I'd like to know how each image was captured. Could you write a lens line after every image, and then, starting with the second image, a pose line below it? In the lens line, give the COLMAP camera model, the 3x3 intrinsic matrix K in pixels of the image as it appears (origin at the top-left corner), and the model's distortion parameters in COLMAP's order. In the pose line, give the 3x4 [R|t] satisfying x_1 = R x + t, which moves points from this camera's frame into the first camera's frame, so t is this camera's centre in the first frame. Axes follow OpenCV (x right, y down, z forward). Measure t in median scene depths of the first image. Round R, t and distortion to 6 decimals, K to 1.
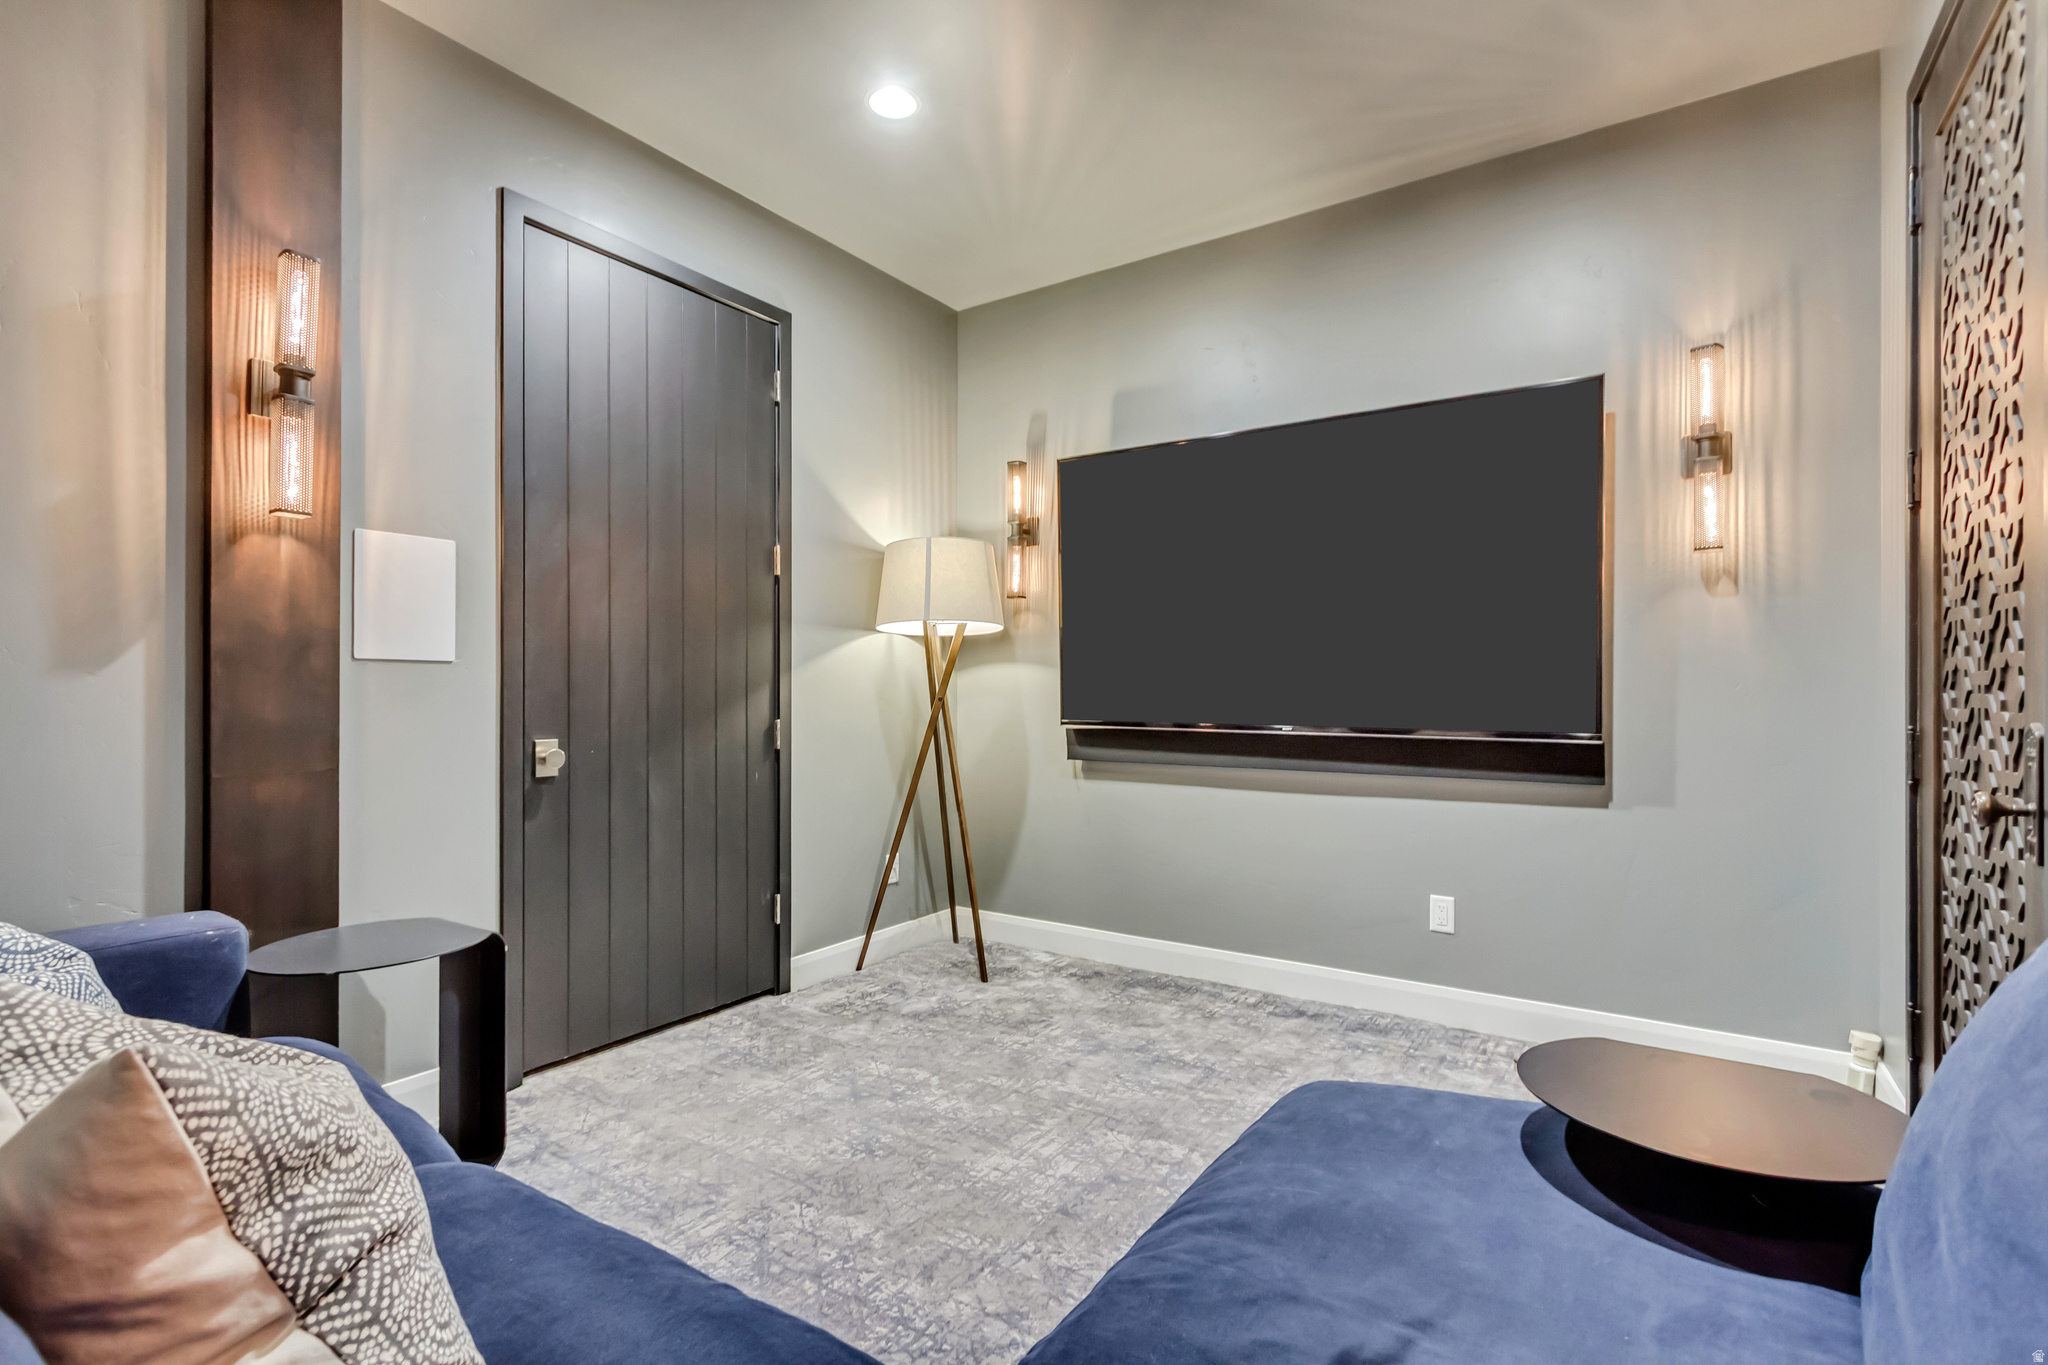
lens RADIAL K [[936.8, 0, 1024.3], [0, 936.8, 688.6], [0, 0, 1]] dist [0.005670, -0.001214]
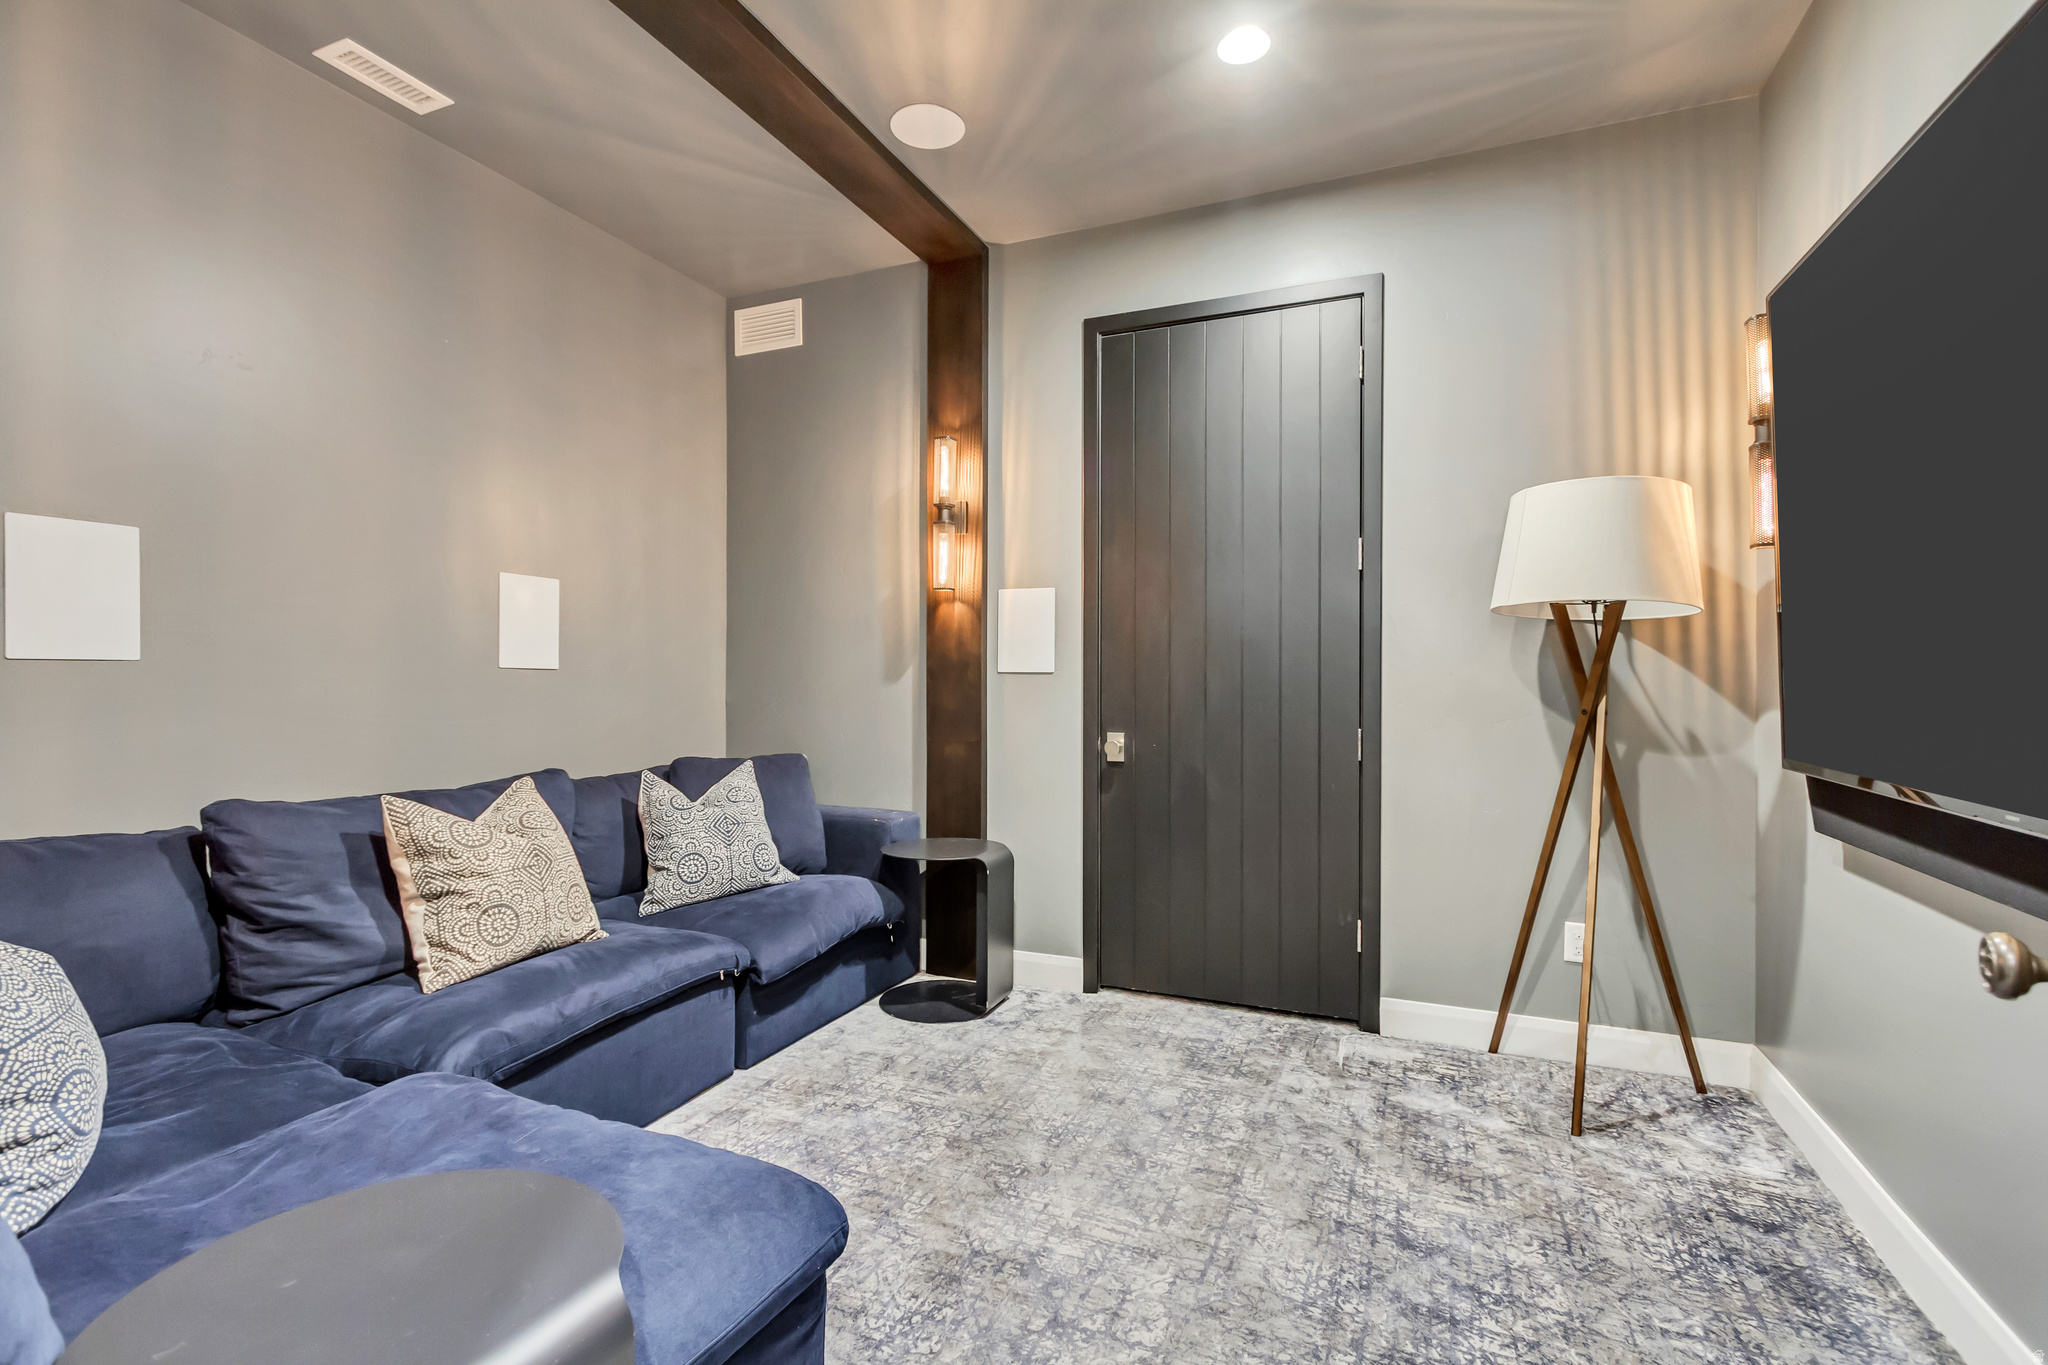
lens RADIAL K [[936.8, 0, 1024.3], [0, 936.8, 688.6], [0, 0, 1]] dist [0.005670, -0.001214]
pose [[0.193230, 0.012240, -0.981077, 0.725994], [-0.003035, 0.999925, 0.011877, -0.020590], [0.981149, 0.000682, 0.193253, 0.640421]]
